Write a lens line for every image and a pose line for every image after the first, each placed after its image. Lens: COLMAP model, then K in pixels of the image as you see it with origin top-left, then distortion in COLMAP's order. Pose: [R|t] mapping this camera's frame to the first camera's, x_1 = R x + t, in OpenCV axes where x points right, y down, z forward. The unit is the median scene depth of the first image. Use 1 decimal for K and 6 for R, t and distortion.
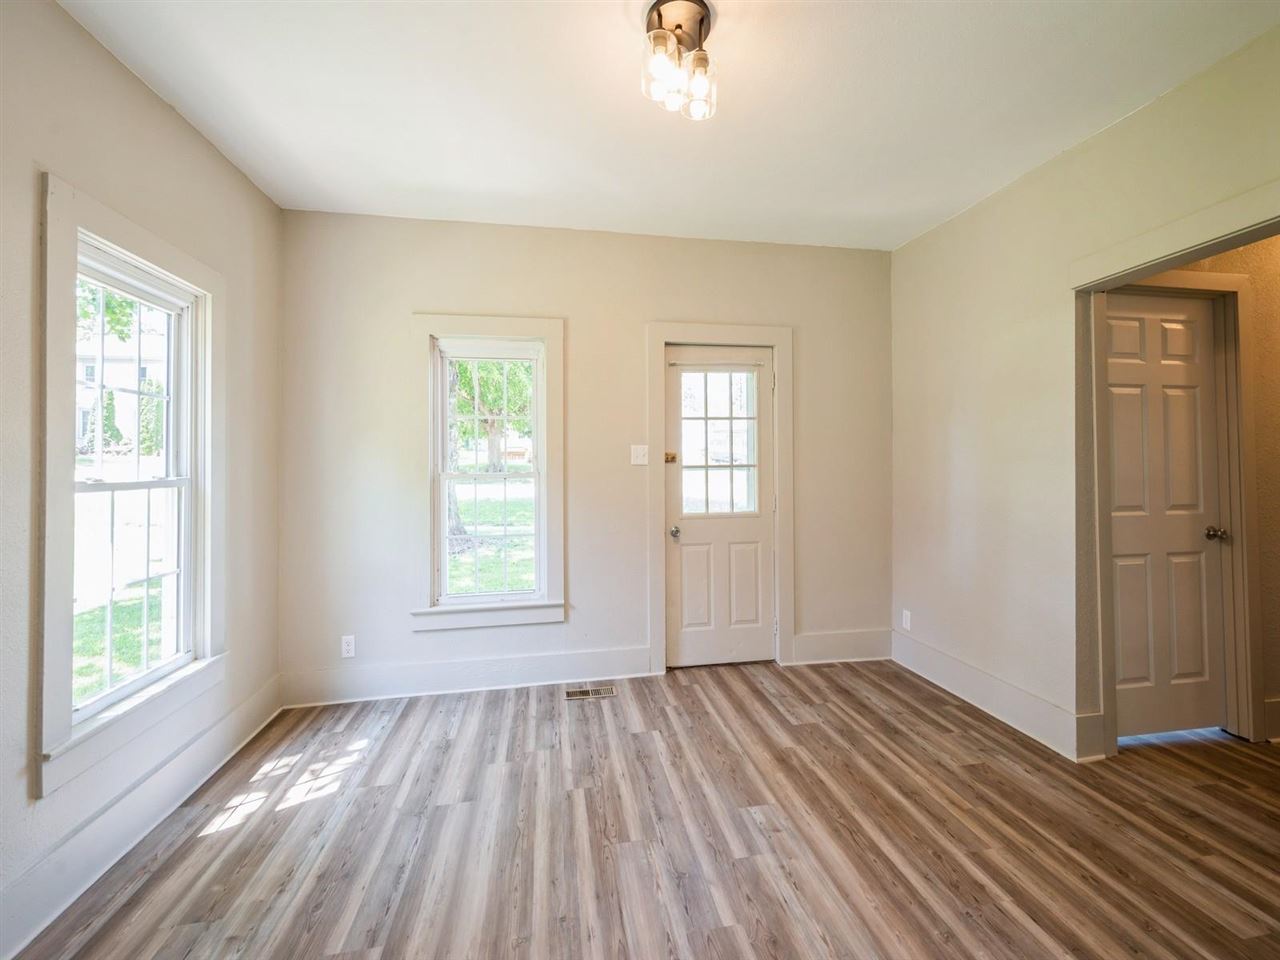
lens RADIAL K [[516.4, 0, 651.8], [0, 516.4, 455.1], [0, 0, 1]] dist [-0.004045, 0.000742]
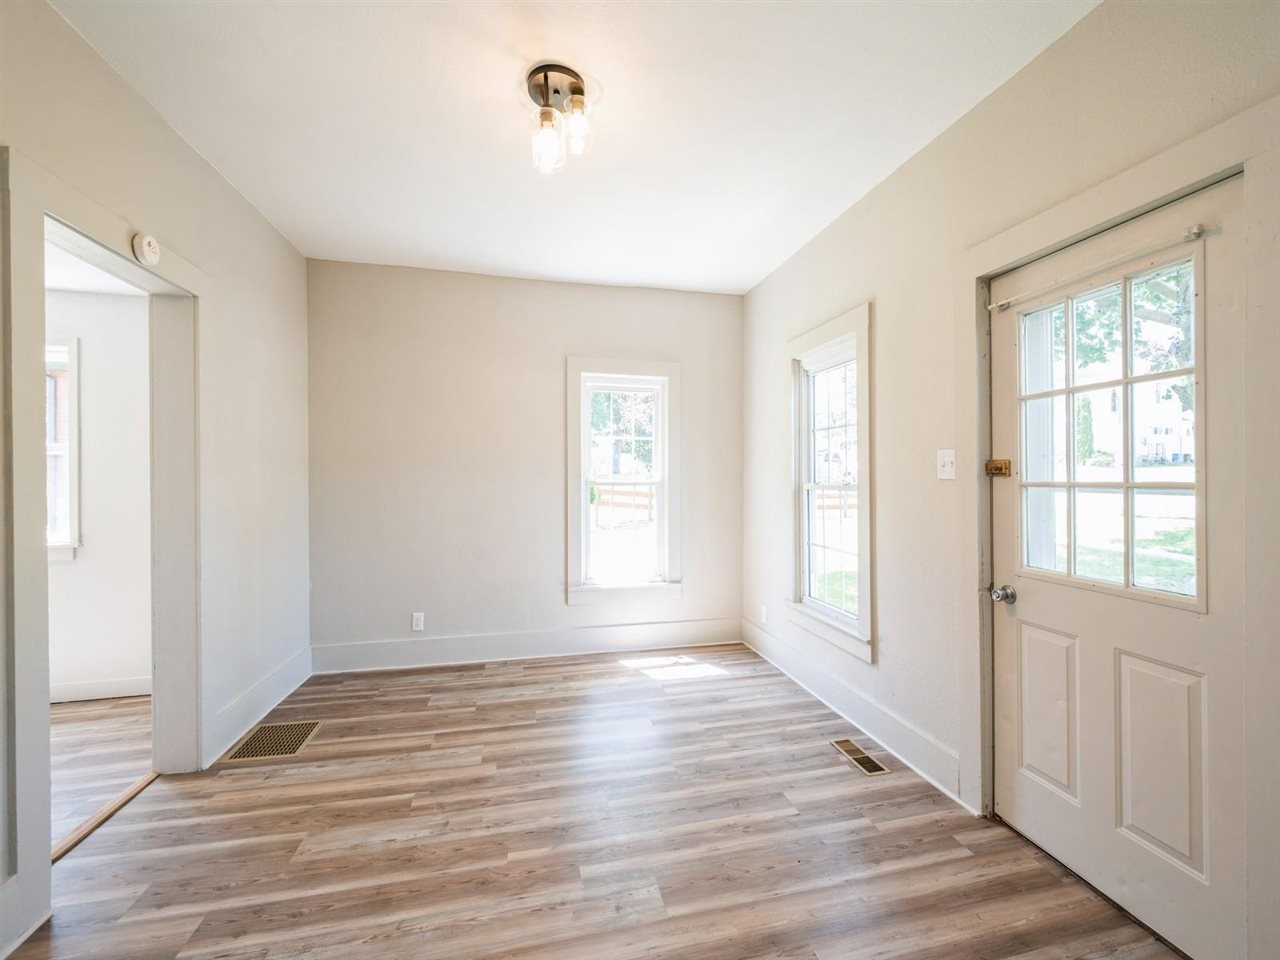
lens RADIAL K [[516.4, 0, 644.3], [0, 516.4, 471.9], [0, 0, 1]] dist [-0.004045, 0.000742]
pose [[0.048400, 0.009271, -0.998785, 0.709667], [0.014650, 0.999843, 0.009990, -0.002063], [0.998721, -0.015116, 0.048256, 0.658532]]
